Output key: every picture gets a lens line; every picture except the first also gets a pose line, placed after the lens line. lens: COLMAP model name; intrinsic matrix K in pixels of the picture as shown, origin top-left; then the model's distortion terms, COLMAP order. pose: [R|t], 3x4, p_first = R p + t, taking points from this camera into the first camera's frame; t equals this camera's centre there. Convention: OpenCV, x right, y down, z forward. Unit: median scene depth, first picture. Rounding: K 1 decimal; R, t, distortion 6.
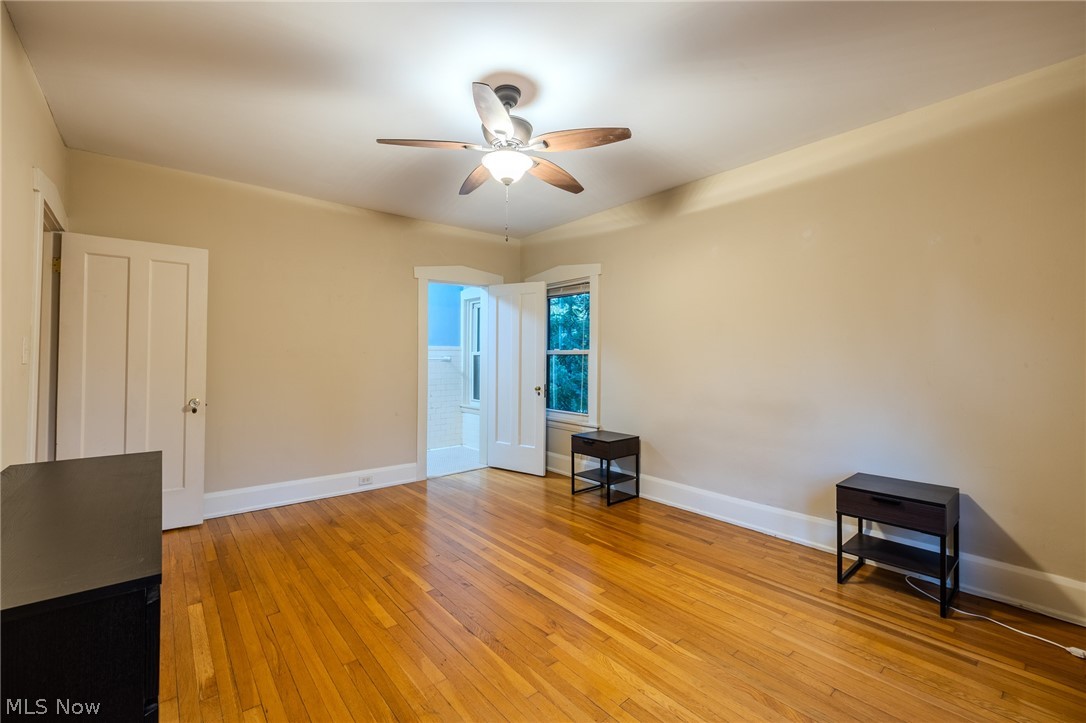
lens RADIAL K [[452.5, 0, 538.2], [0, 452.5, 361.8], [0, 0, 1]] dist [0.001752, 0.000147]
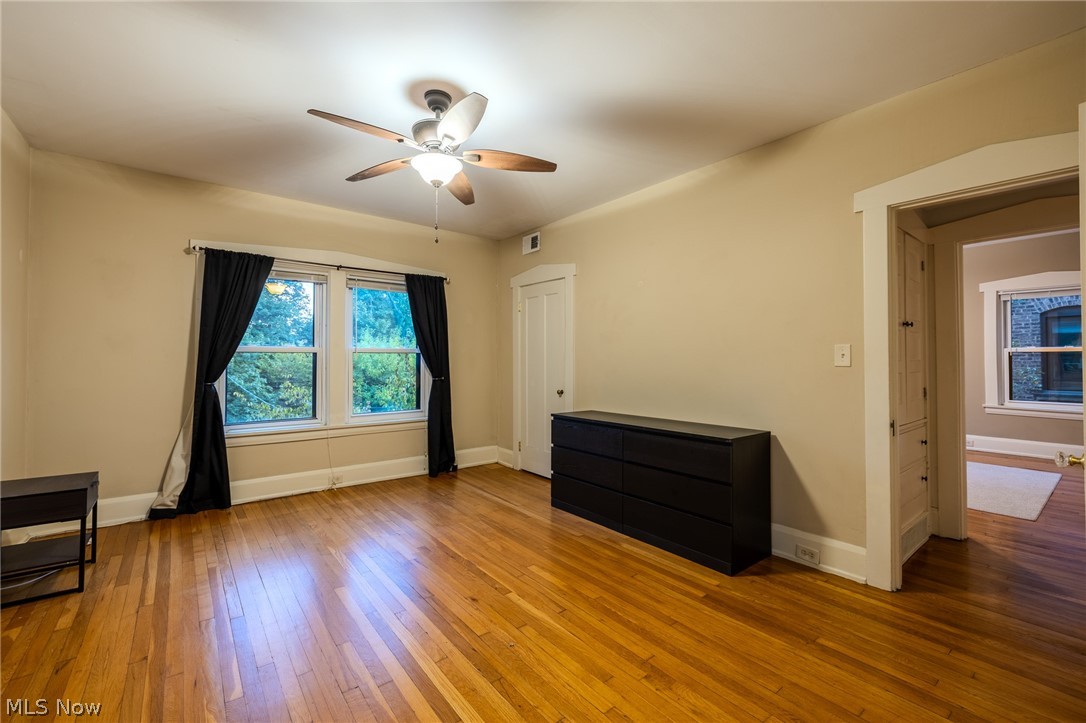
lens RADIAL K [[452.5, 0, 540.6], [0, 452.5, 352.1], [0, 0, 1]] dist [0.001752, 0.000147]
pose [[-0.999660, -0.005155, 0.025565, -0.301426], [-0.005546, 0.999869, -0.015231, -0.006679], [-0.025483, -0.015367, -0.999557, 1.811248]]
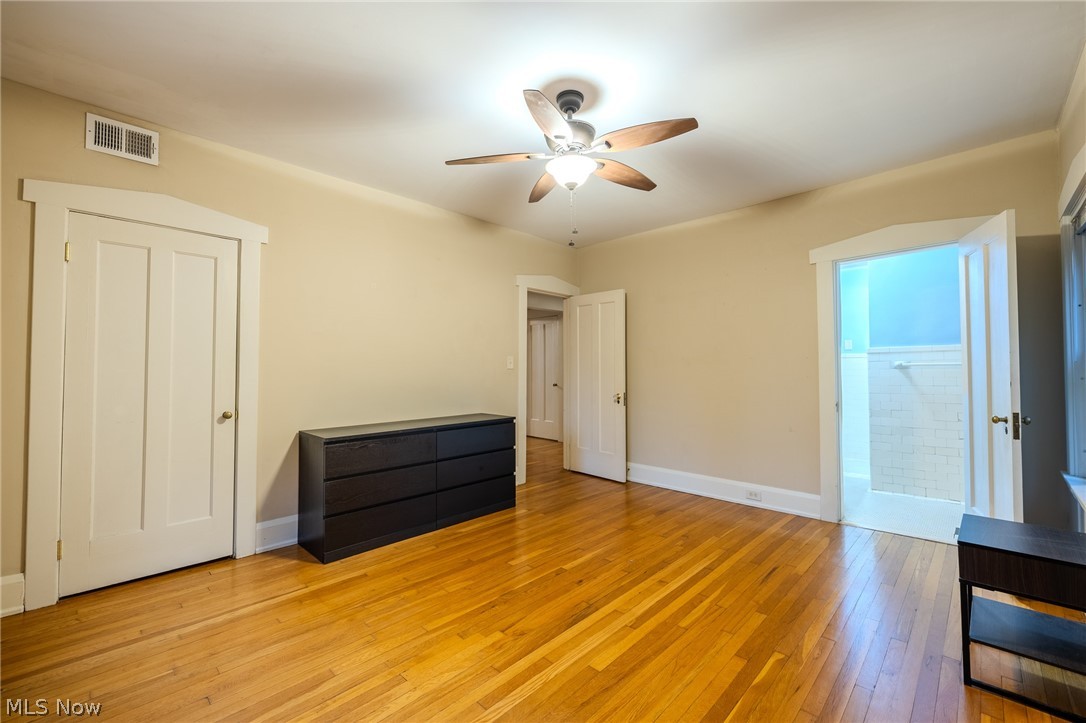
lens RADIAL K [[452.5, 0, 535.1], [0, 452.5, 353.9], [0, 0, 1]] dist [0.001752, 0.000147]
pose [[0.096562, -0.033030, -0.994779, 0.816480], [-0.000687, 0.999447, -0.033251, 0.005365], [0.995327, 0.003895, 0.096485, 0.741247]]
